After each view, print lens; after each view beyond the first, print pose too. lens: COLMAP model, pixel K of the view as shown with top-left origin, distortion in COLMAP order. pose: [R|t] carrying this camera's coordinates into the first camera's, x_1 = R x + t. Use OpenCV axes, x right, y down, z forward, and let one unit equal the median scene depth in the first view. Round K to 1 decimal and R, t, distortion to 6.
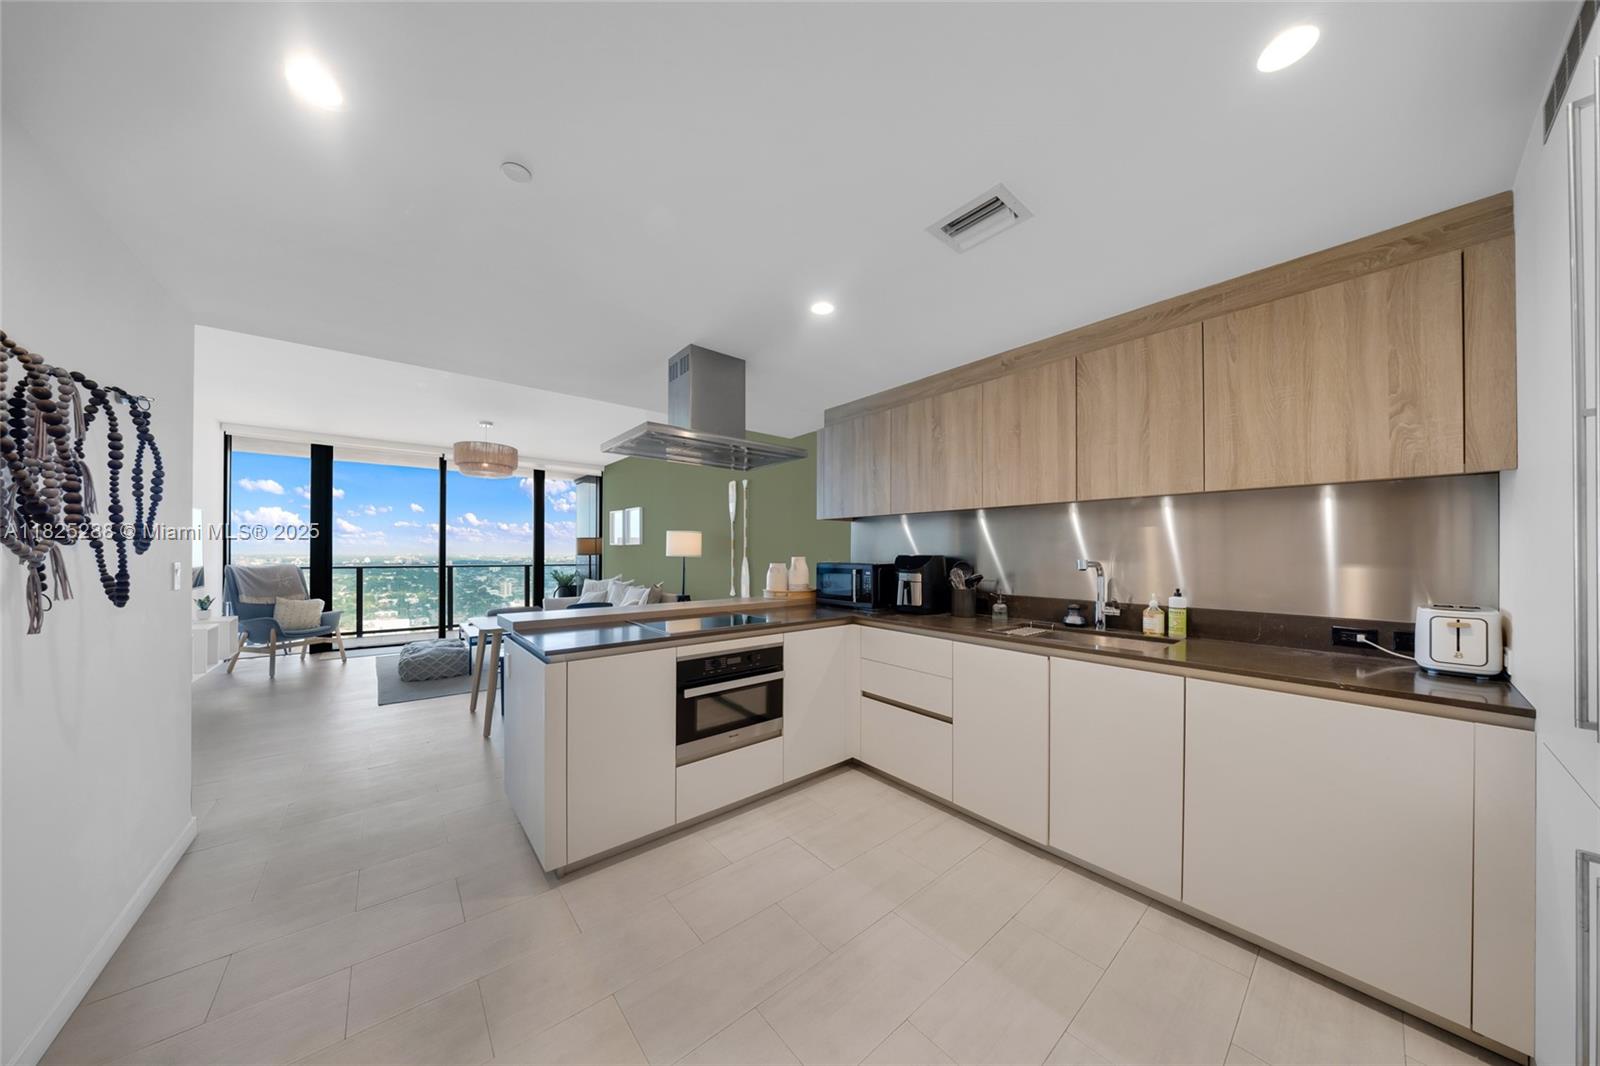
lens RADIAL K [[485.1, 0, 800.7], [0, 485.1, 544.5], [0, 0, 1]] dist [-0.007537, -0.000029]
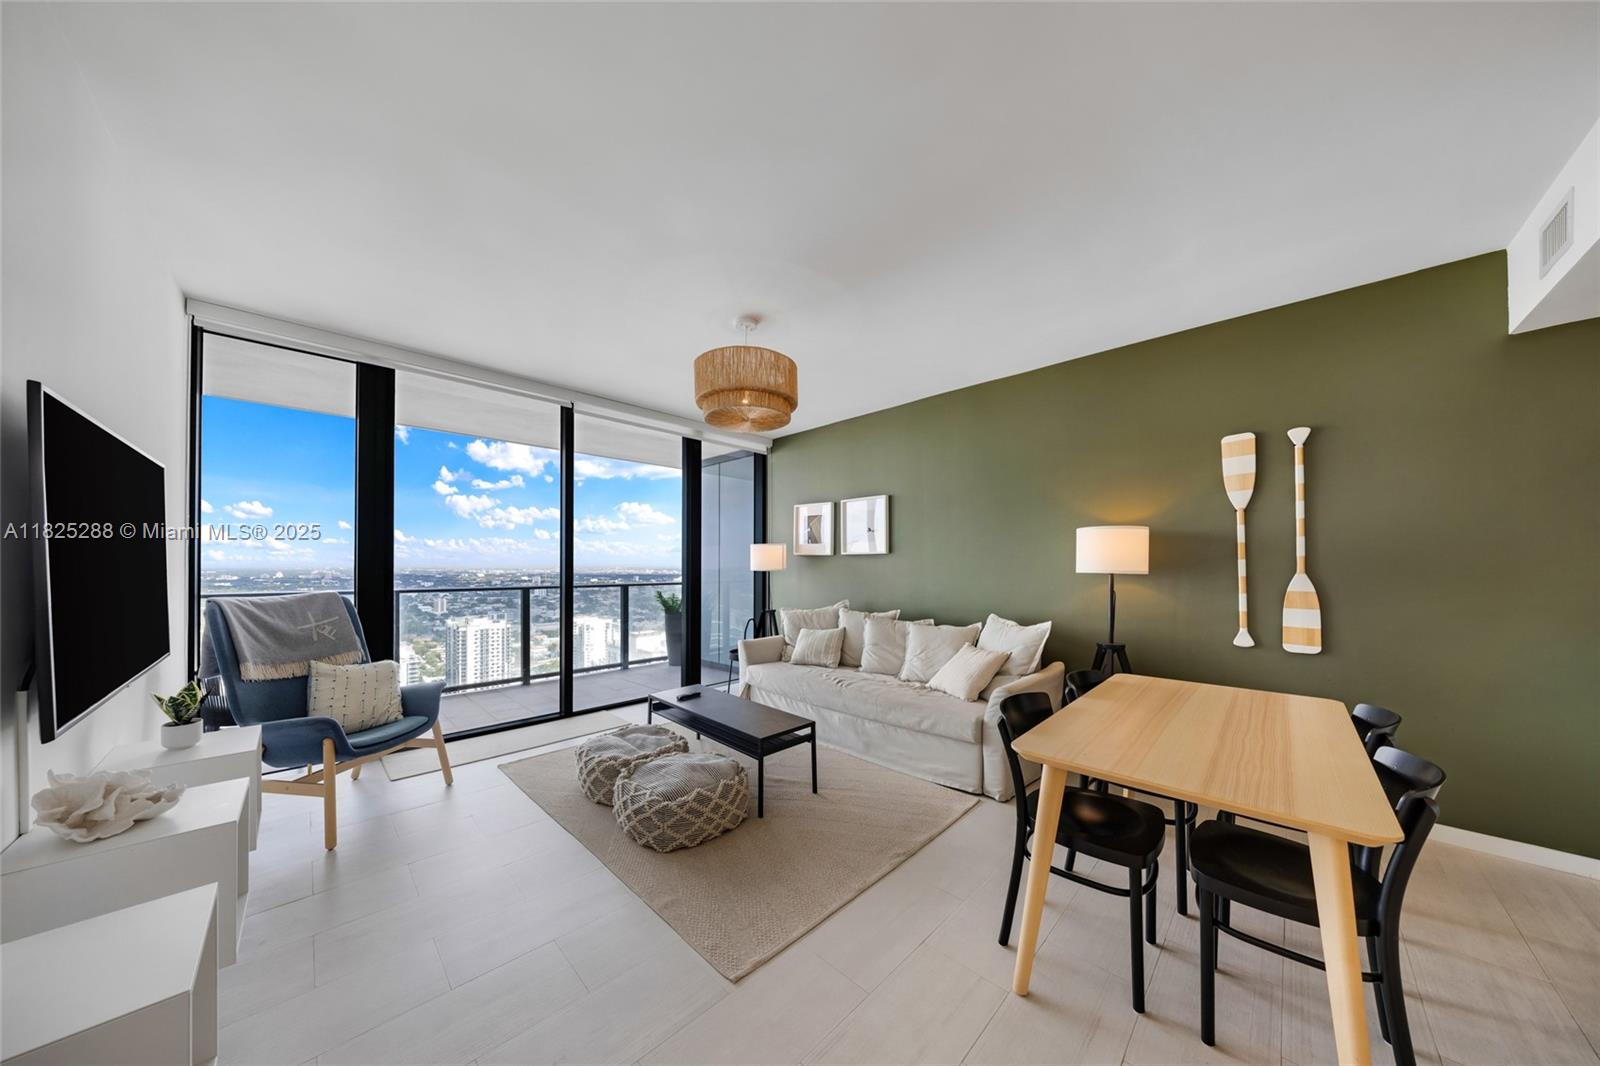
lens RADIAL K [[496.1, 0, 798.8], [0, 496.1, 562.6], [0, 0, 1]] dist [-0.015586, -0.000042]
pose [[0.996312, -0.004036, 0.085713, -1.273808], [0.003010, 0.999922, 0.012093, 0.008376], [-0.085755, -0.011791, 0.996247, 0.928715]]
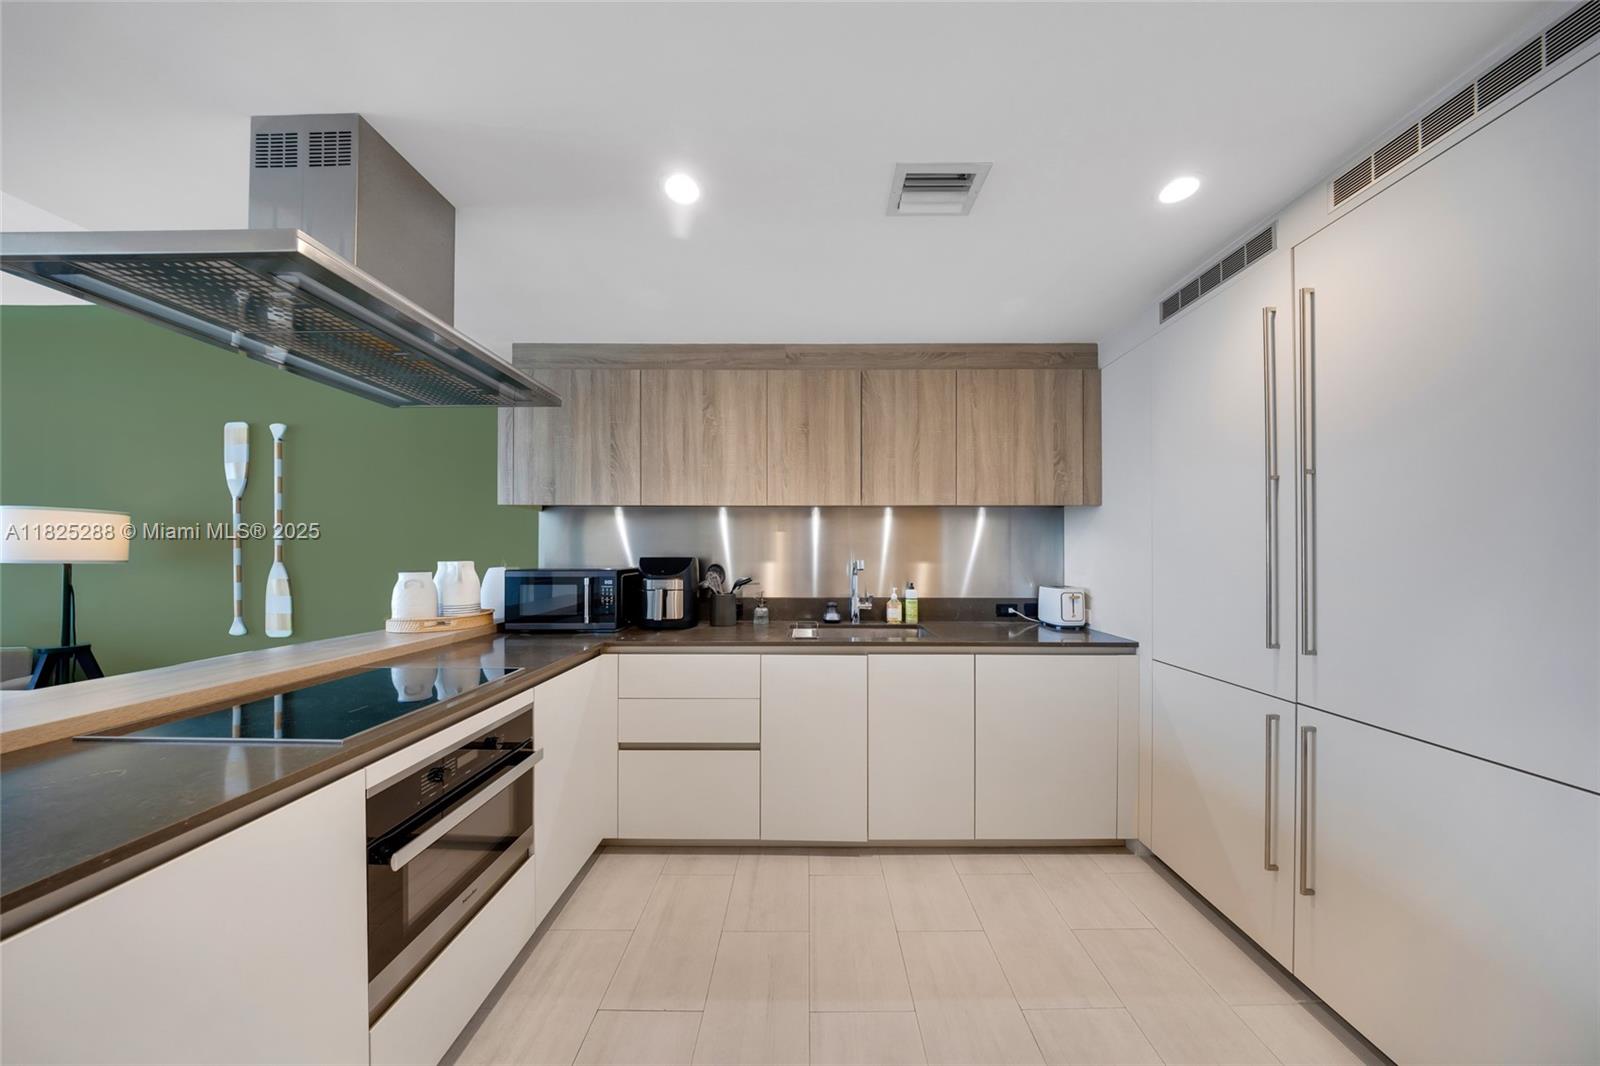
lens RADIAL K [[491.0, 0, 806.4], [0, 491.0, 545.9], [0, 0, 1]] dist [-0.001527, -0.000086]
pose [[0.649046, 0.004844, 0.760734, -0.268108], [-0.010063, 0.999947, 0.002219, -0.001453], [-0.760682, -0.009095, 0.649060, 0.314441]]
